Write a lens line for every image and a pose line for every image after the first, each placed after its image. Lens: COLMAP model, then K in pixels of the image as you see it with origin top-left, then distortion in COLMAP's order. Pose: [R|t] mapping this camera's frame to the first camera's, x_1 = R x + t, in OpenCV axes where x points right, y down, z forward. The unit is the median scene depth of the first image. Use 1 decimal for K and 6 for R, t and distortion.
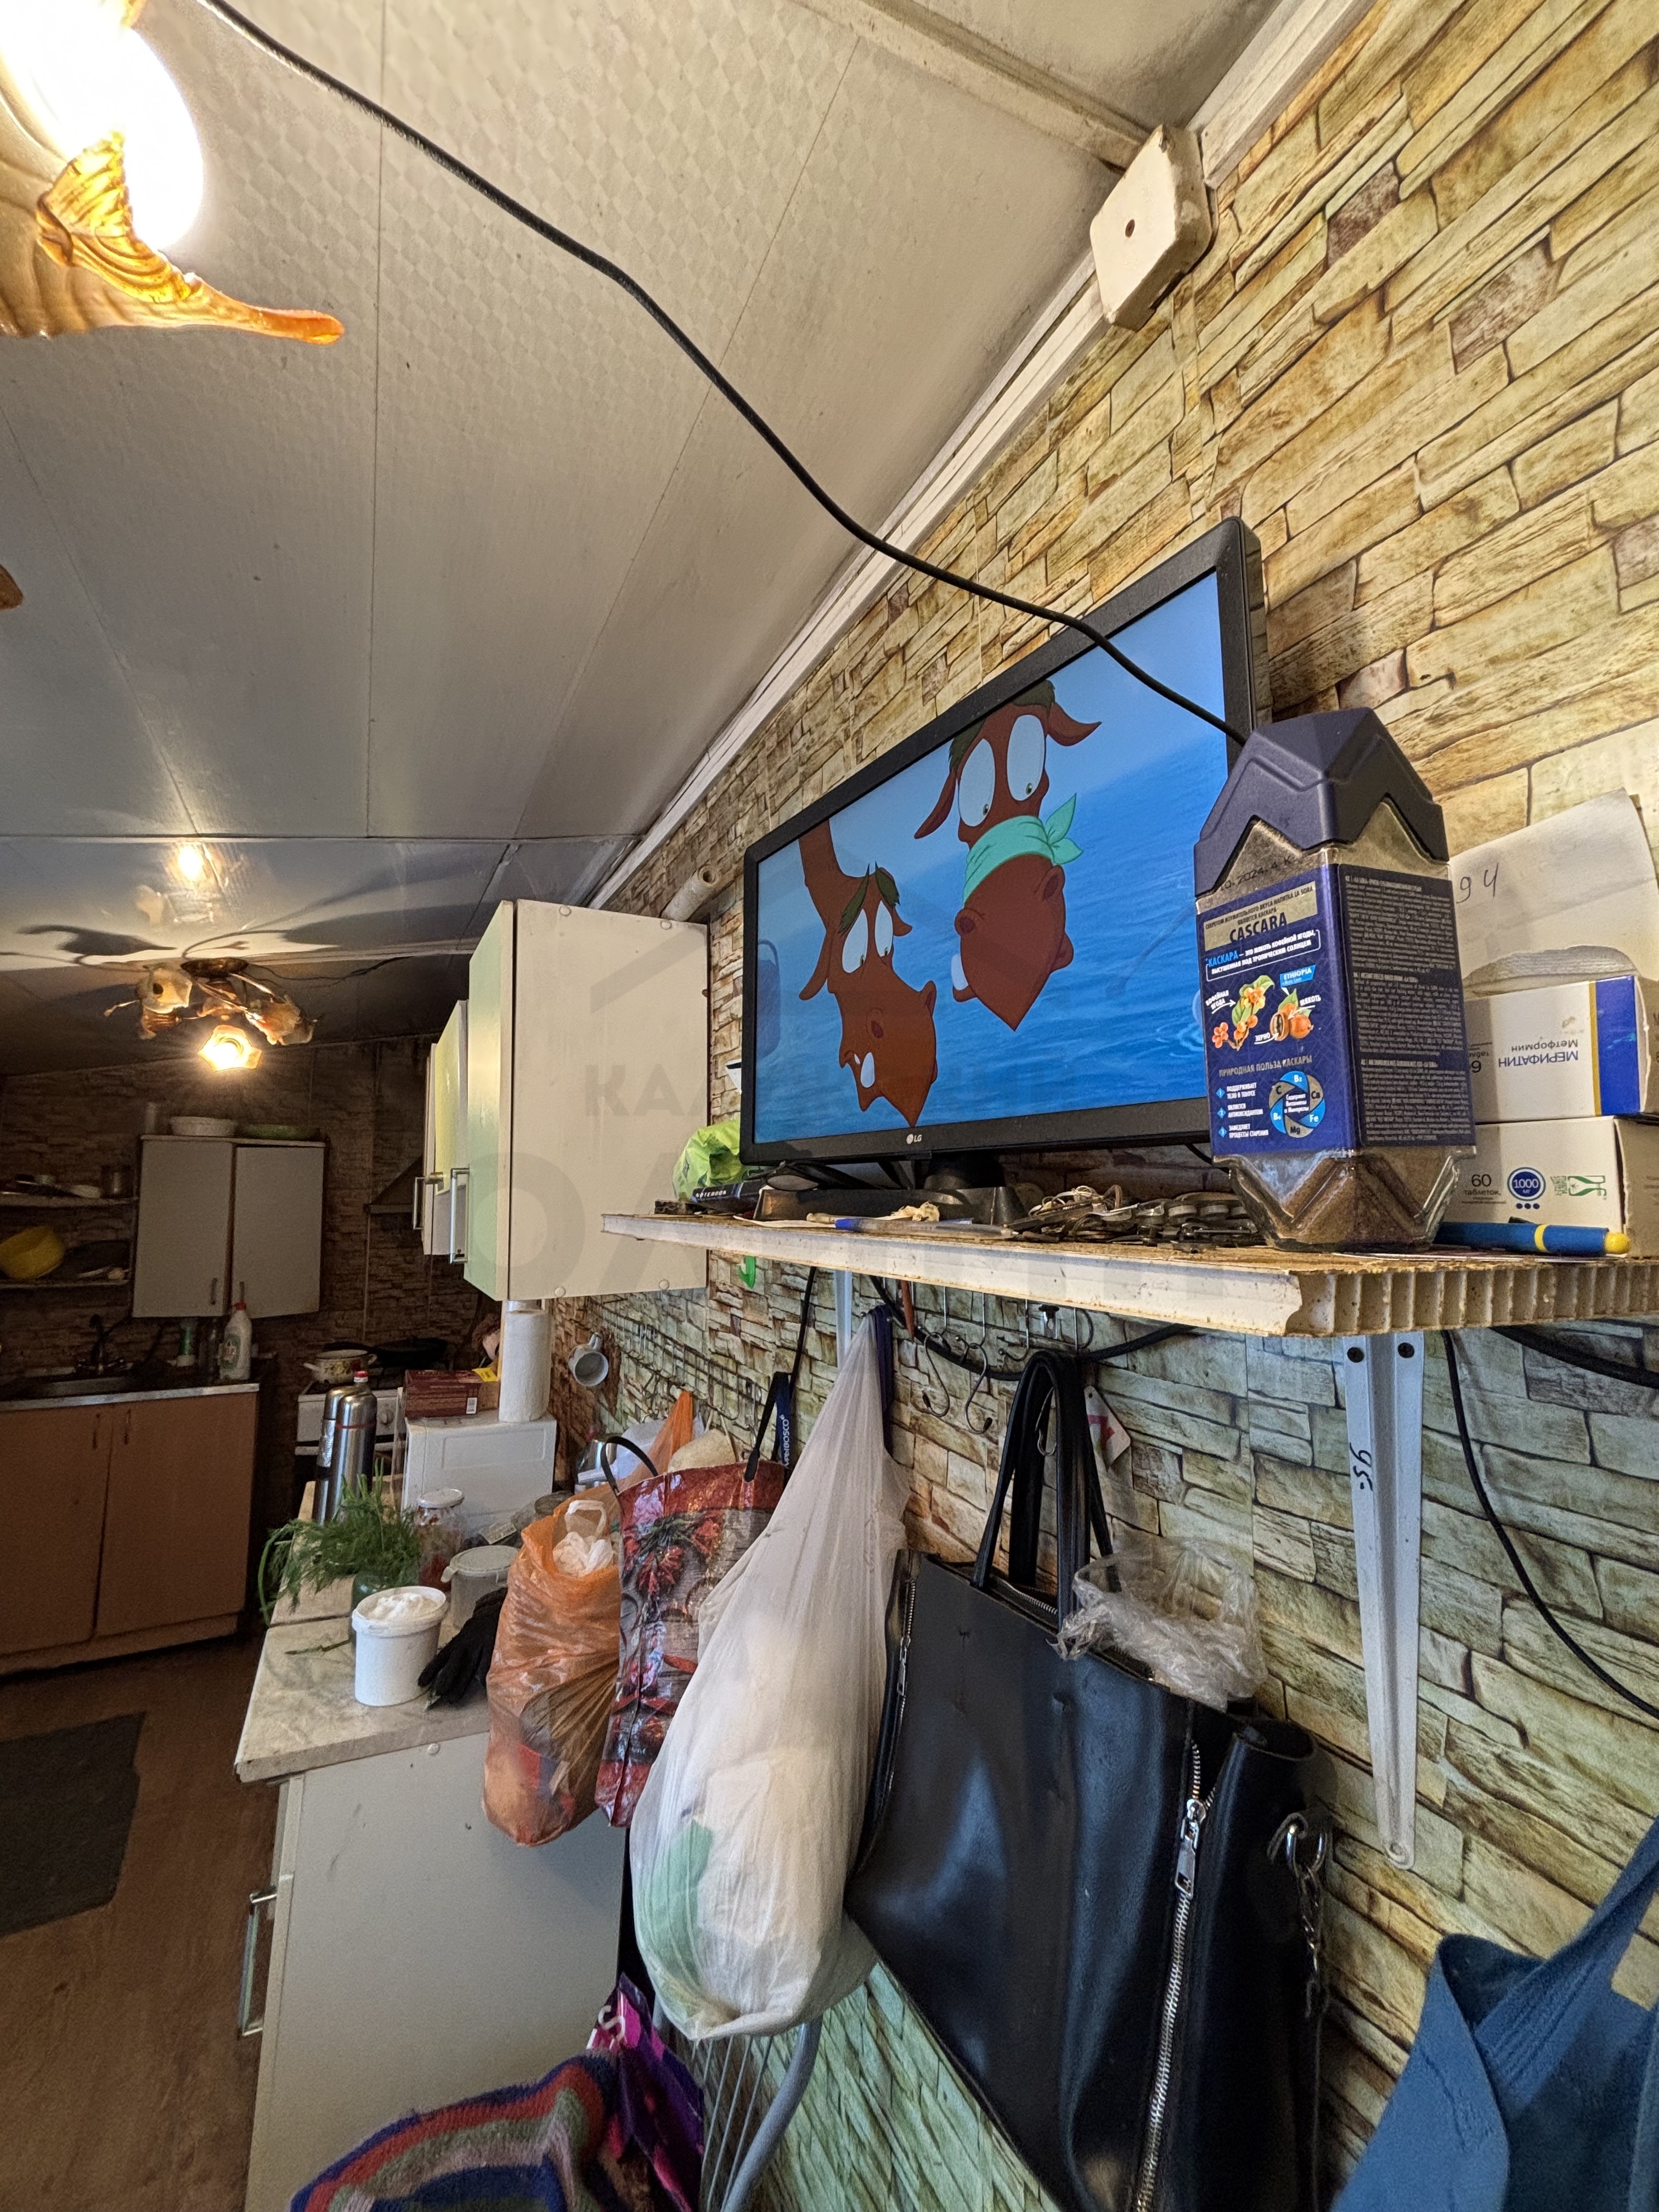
lens RADIAL K [[889.6, 0, 831.4], [0, 889.6, 1109.2], [0, 0, 1]] dist [0.000410, -0.000510]
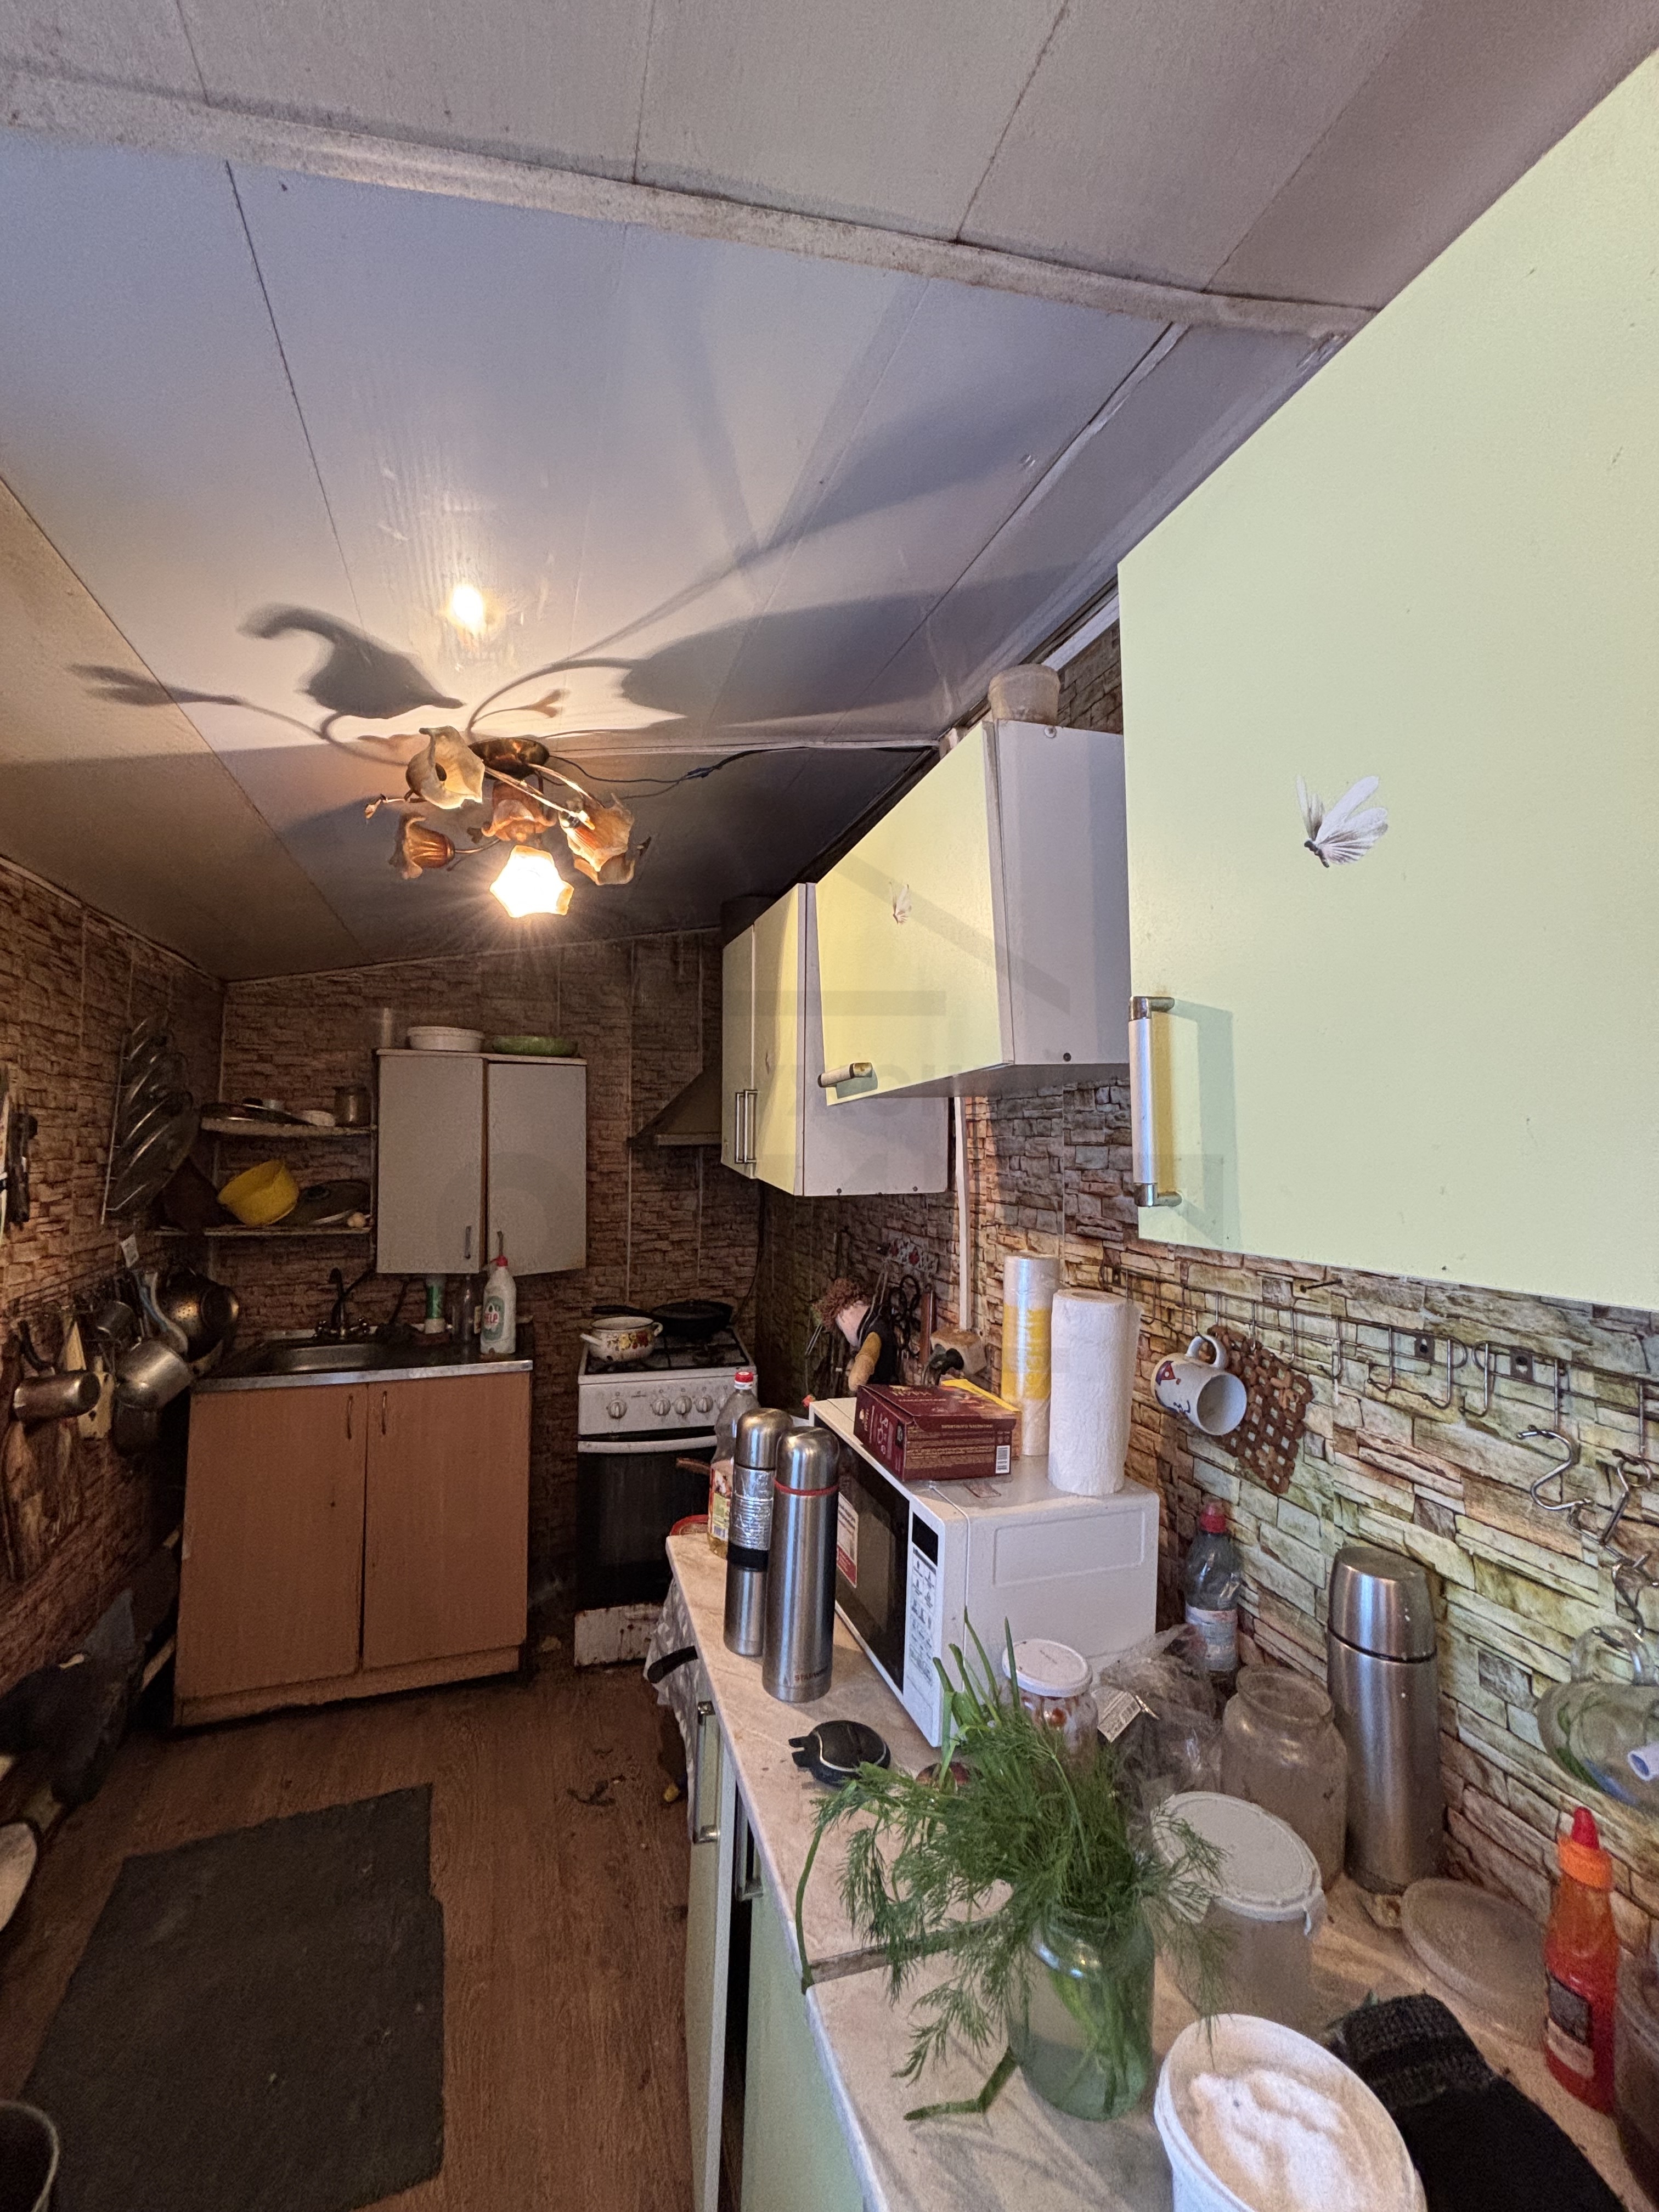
lens RADIAL K [[889.6, 0, 822.0], [0, 889.6, 1111.1], [0, 0, 1]] dist [0.000410, -0.000510]
pose [[0.988679, -0.009142, -0.149765, -0.420510], [0.017478, 0.998364, 0.054438, 0.078454], [0.149022, -0.056439, 0.987222, 0.428705]]
